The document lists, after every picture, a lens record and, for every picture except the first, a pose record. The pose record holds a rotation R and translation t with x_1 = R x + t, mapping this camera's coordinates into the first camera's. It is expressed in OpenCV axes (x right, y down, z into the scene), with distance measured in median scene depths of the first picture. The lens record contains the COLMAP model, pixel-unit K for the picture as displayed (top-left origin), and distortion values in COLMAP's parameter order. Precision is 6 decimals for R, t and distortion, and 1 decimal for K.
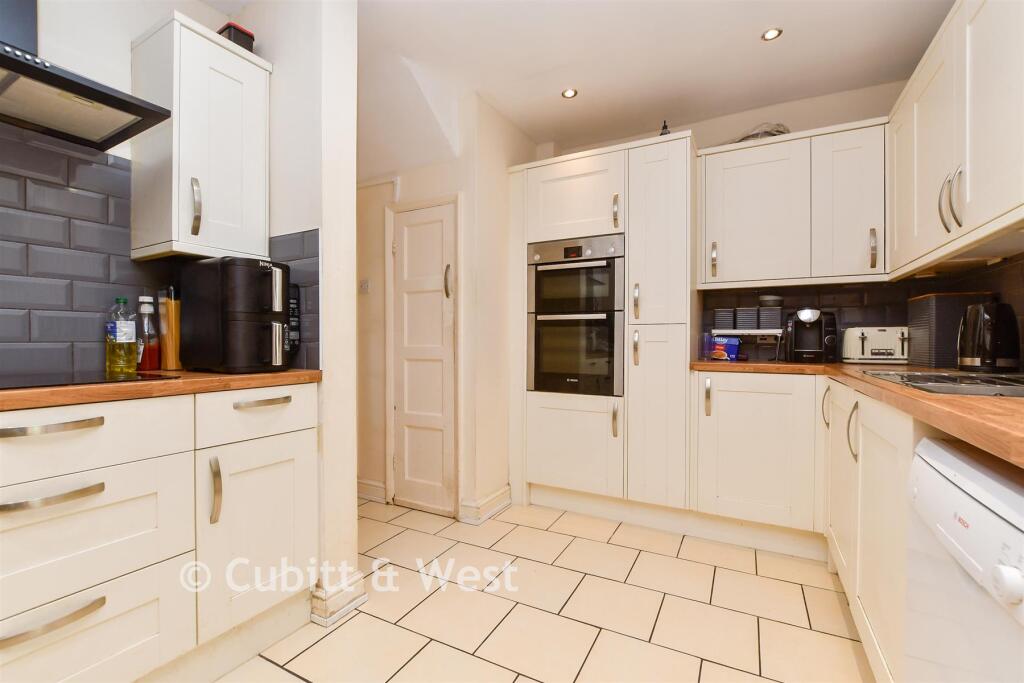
lens RADIAL K [[456.8, 0, 505.1], [0, 456.8, 343.9], [0, 0, 1]] dist [-0.014359, 0.000354]
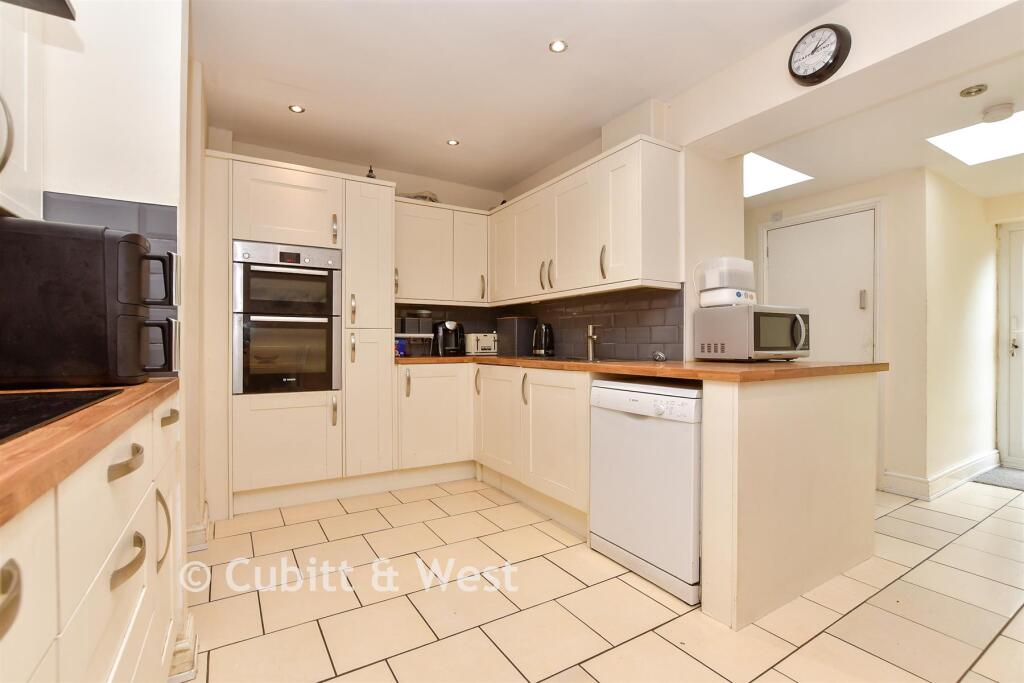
lens RADIAL K [[456.8, 0, 505.1], [0, 456.8, 343.9], [0, 0, 1]] dist [-0.014359, 0.000354]
pose [[0.520035, -0.004821, 0.854131, -0.557354], [0.007610, 0.999971, 0.001011, 0.000254], [-0.854111, 0.005974, 0.520057, 0.039052]]
